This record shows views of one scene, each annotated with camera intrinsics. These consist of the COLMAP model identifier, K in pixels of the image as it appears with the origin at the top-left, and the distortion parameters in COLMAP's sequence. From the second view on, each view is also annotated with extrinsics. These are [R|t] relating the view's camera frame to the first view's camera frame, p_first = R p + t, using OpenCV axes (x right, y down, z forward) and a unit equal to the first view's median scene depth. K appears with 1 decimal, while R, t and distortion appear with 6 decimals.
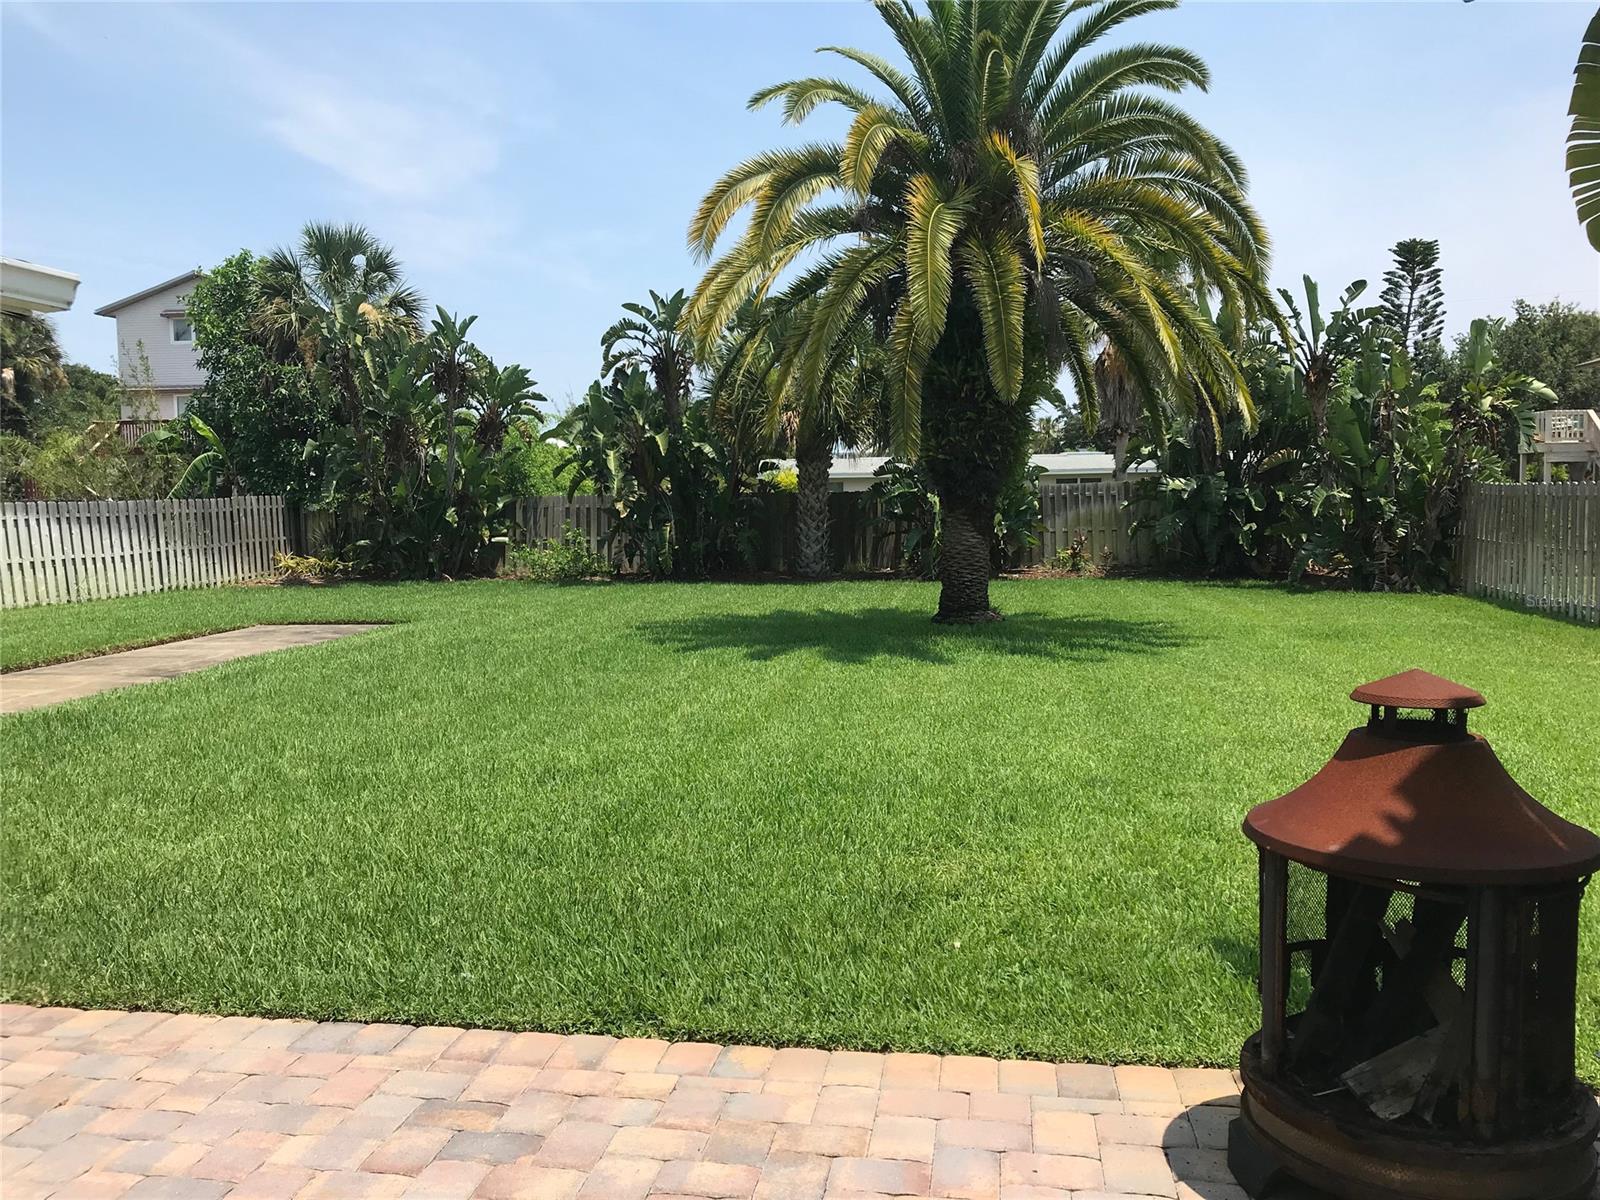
lens RADIAL K [[1321.6, 0, 798.4], [0, 1321.6, 595.1], [0, 0, 1]] dist [0.032337, -0.004875]
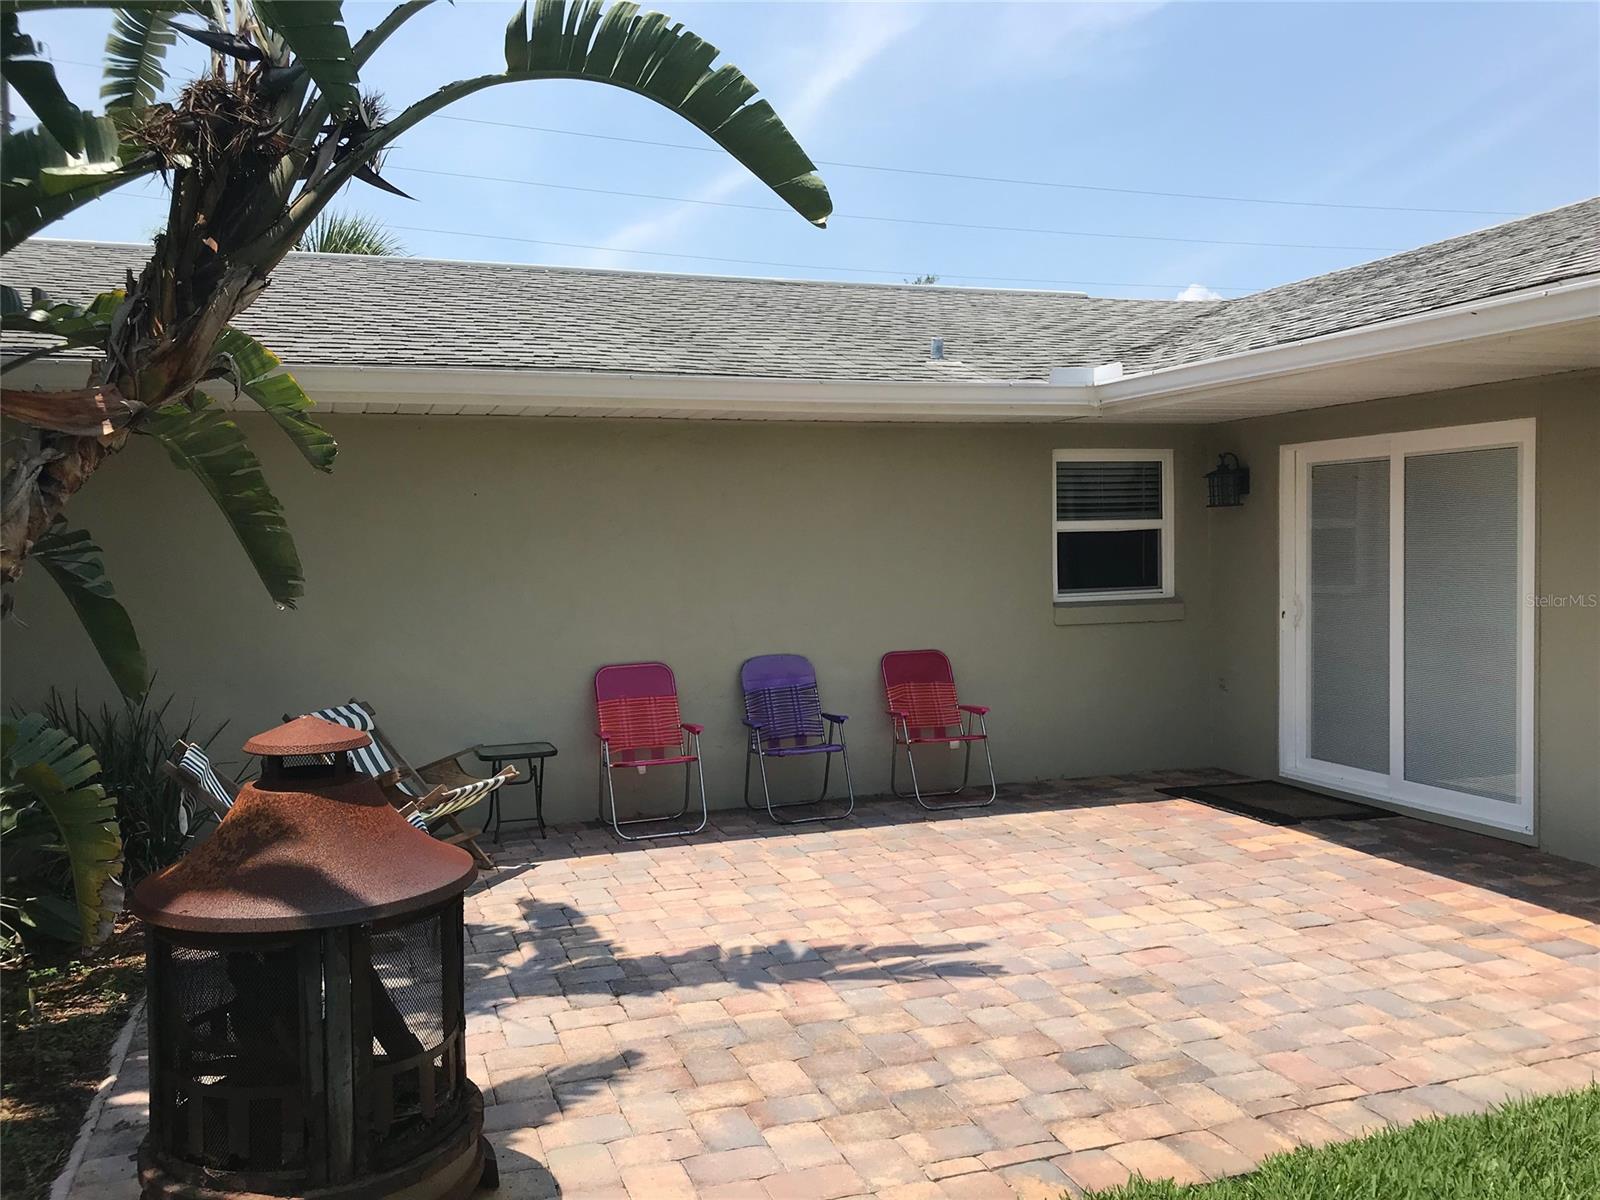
lens RADIAL K [[1321.6, 0, 798.4], [0, 1321.6, 595.1], [0, 0, 1]] dist [0.032337, -0.004875]
pose [[-0.877512, 0.045769, -0.477365, 0.088780], [-0.008457, 0.993803, 0.110832, -0.021587], [0.479479, 0.101294, -0.871688, 0.296402]]
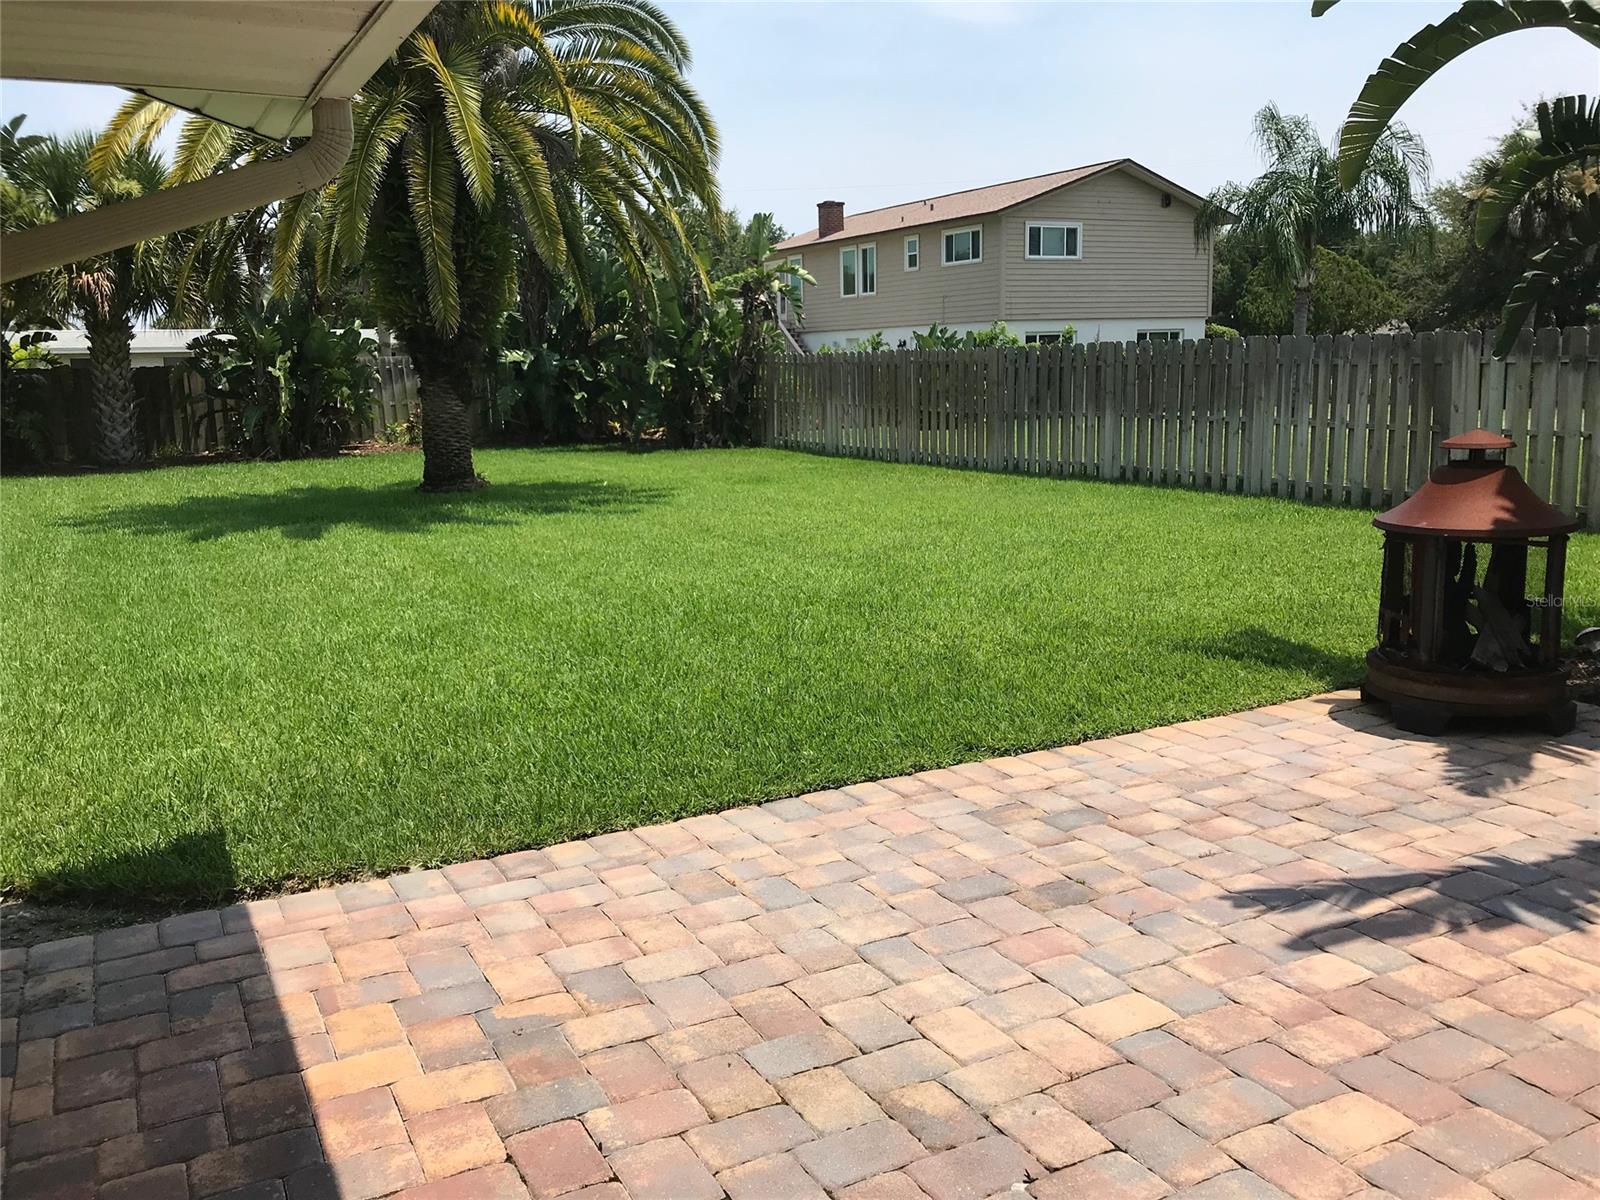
lens RADIAL K [[1321.6, 0, 798.4], [0, 1321.6, 595.1], [0, 0, 1]] dist [0.032337, -0.004875]
pose [[0.800311, -0.113587, 0.588727, -0.192957], [0.060694, 0.992195, 0.108924, 0.003856], [-0.596505, -0.051441, 0.800959, 0.015534]]
